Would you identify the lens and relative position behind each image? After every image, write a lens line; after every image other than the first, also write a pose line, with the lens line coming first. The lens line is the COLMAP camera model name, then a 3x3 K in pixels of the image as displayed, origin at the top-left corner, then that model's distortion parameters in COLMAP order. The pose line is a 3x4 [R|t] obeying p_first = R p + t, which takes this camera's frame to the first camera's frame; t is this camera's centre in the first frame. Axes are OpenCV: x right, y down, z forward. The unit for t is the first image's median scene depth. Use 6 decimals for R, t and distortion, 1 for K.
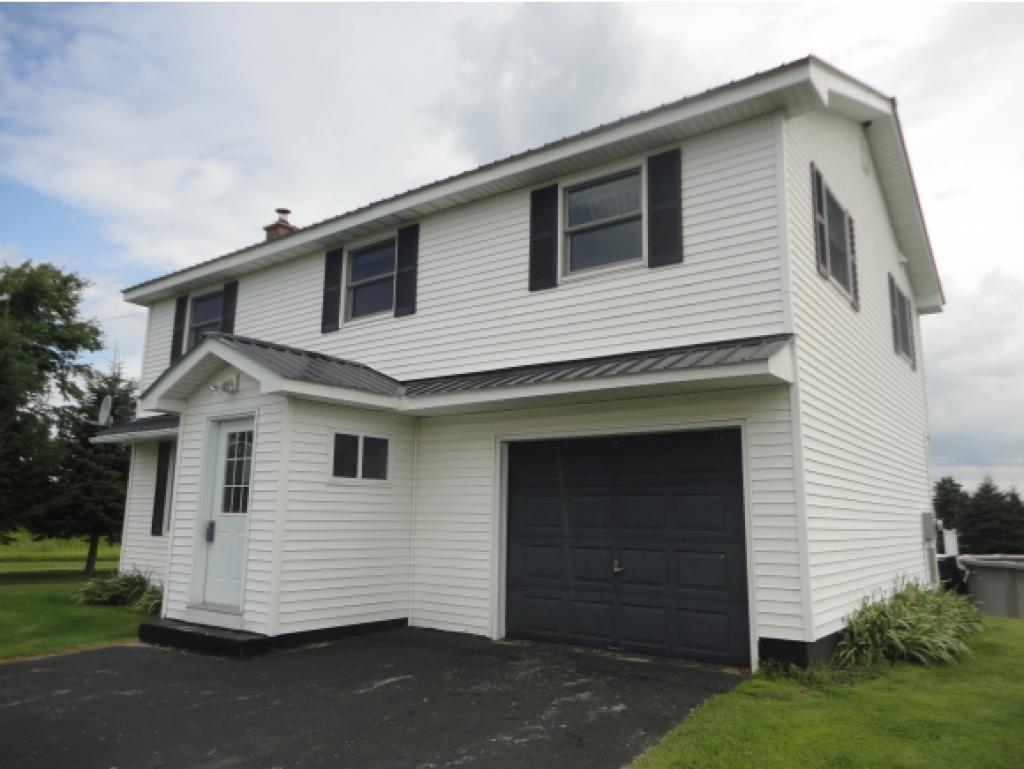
lens RADIAL K [[747.6, 0, 506.2], [0, 747.6, 387.0], [0, 0, 1]] dist [-0.004422, 0.006406]
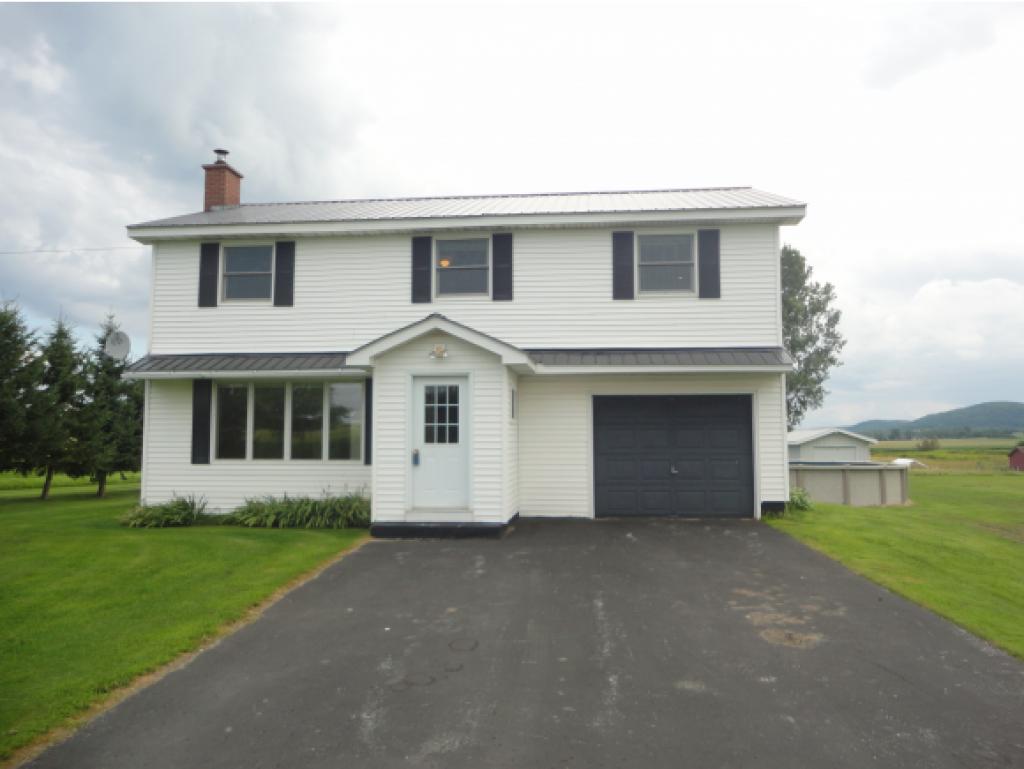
lens RADIAL K [[747.6, 0, 516.9], [0, 747.6, 391.3], [0, 0, 1]] dist [-0.004422, 0.006406]
pose [[0.861185, 0.018355, 0.507959, -0.935108], [-0.075151, 0.992963, 0.091529, -0.066090], [-0.502705, -0.116997, 0.856504, -0.253382]]
